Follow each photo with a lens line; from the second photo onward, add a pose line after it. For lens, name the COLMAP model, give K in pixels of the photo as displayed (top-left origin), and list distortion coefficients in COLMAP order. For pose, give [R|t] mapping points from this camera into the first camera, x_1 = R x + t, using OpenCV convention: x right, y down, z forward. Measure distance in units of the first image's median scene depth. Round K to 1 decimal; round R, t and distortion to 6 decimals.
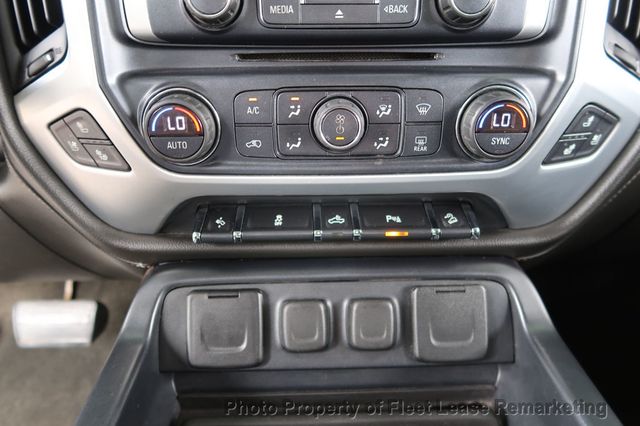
lens RADIAL K [[443.7, 0, 318.5], [0, 443.7, 214.1], [0, 0, 1]] dist [-0.032265, 0.016333]
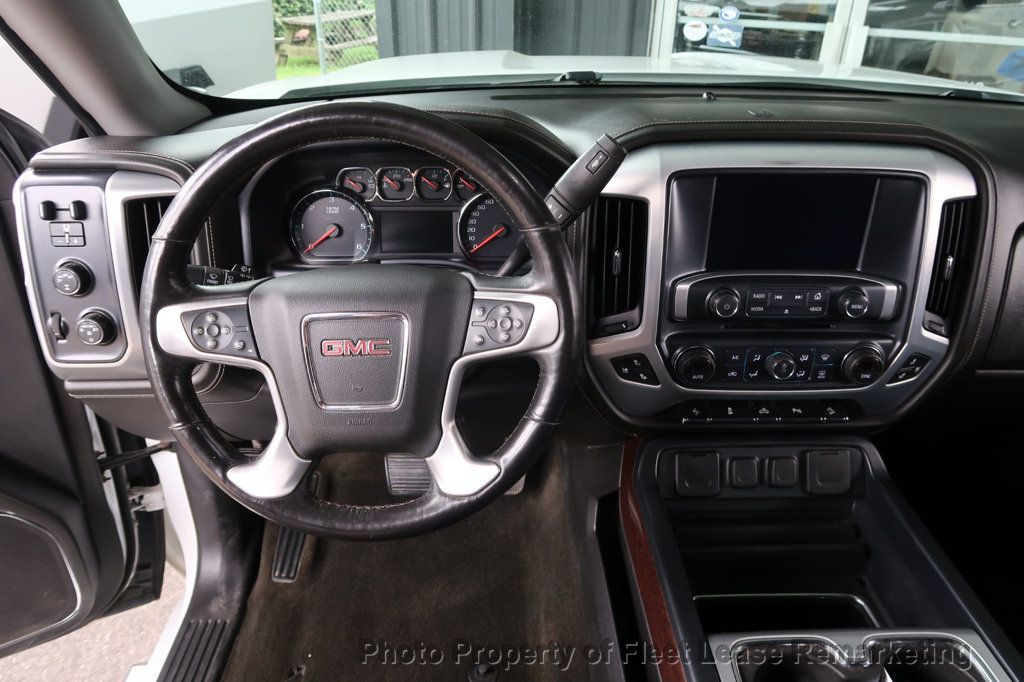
lens RADIAL K [[709.9, 0, 509.5], [0, 709.9, 342.8], [0, 0, 1]] dist [-0.032265, 0.016333]
pose [[0.999894, 0.013061, 0.006455, -1.035845], [-0.013333, 0.998939, 0.044084, -0.384070], [-0.005872, -0.044165, 0.999007, -1.826181]]
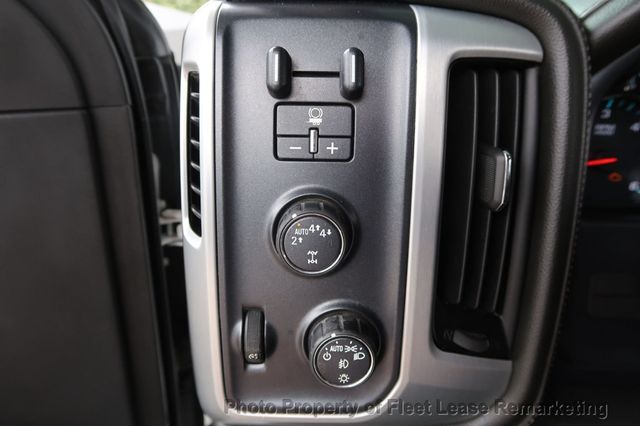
lens RADIAL K [[443.7, 0, 318.5], [0, 443.7, 214.1], [0, 0, 1]] dist [-0.032265, 0.016333]
pose [[0.999400, 0.034277, -0.004890, -2.621500], [-0.034495, 0.997872, -0.055326, -0.479777], [0.002983, 0.055461, 0.998456, 0.080940]]
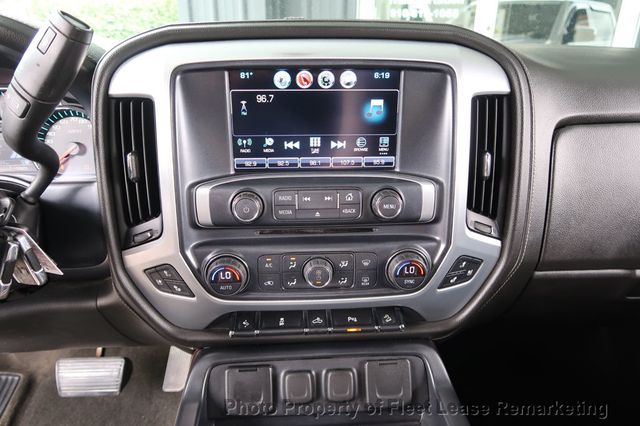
lens RADIAL K [[443.7, 0, 318.5], [0, 443.7, 214.1], [0, 0, 1]] dist [-0.032265, 0.016333]
pose [[0.999228, -0.009082, 0.038212, -0.015728], [0.011639, 0.997670, -0.067228, -0.292320], [-0.037512, 0.067621, 0.997006, -0.707493]]
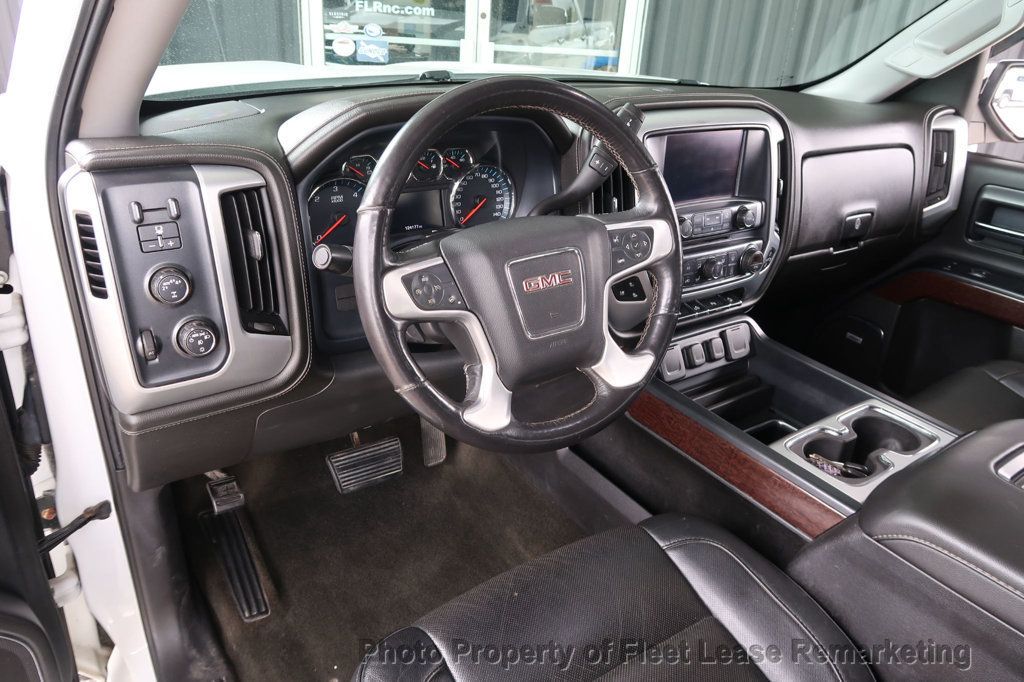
lens RADIAL K [[709.9, 0, 509.5], [0, 709.9, 342.8], [0, 0, 1]] dist [-0.032265, 0.016333]
pose [[0.838440, -0.190499, 0.510616, -2.919610], [0.184346, 0.980826, 0.063225, -0.240750], [-0.512870, 0.041119, 0.857481, -1.788704]]
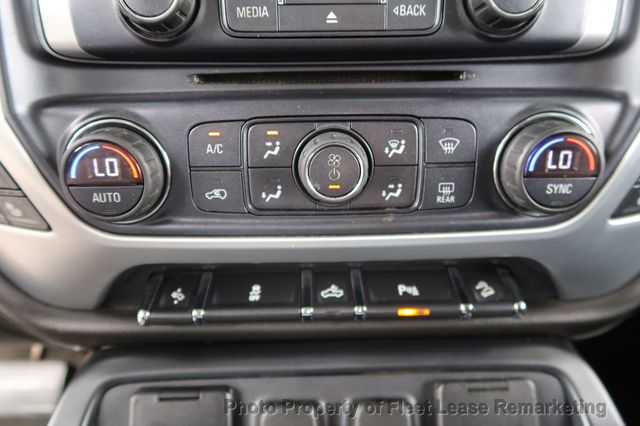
lens RADIAL K [[443.7, 0, 318.5], [0, 443.7, 214.1], [0, 0, 1]] dist [-0.032265, 0.016333]
pose [[0.999965, -0.005568, -0.006204, 0.024639], [0.005045, 0.996673, -0.081349, -0.062640], [0.006636, 0.081315, 0.996666, 0.264754]]
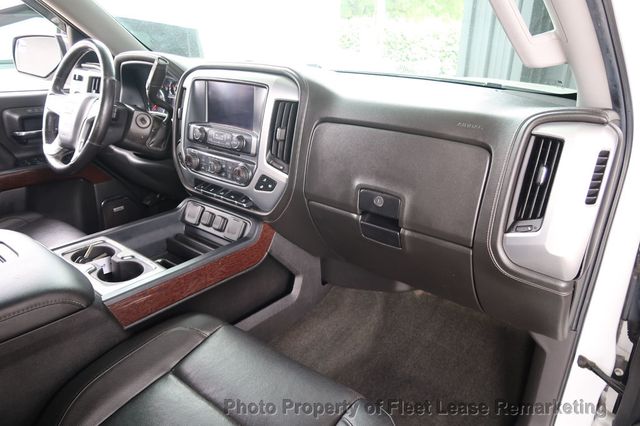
lens RADIAL K [[443.7, 0, 318.5], [0, 443.7, 214.1], [0, 0, 1]] dist [-0.032265, 0.016333]
pose [[0.760216, 0.255061, -0.597508, 3.112083], [-0.315945, 0.948773, 0.003027, -0.094537], [0.567671, 0.186478, 0.801857, -1.561027]]
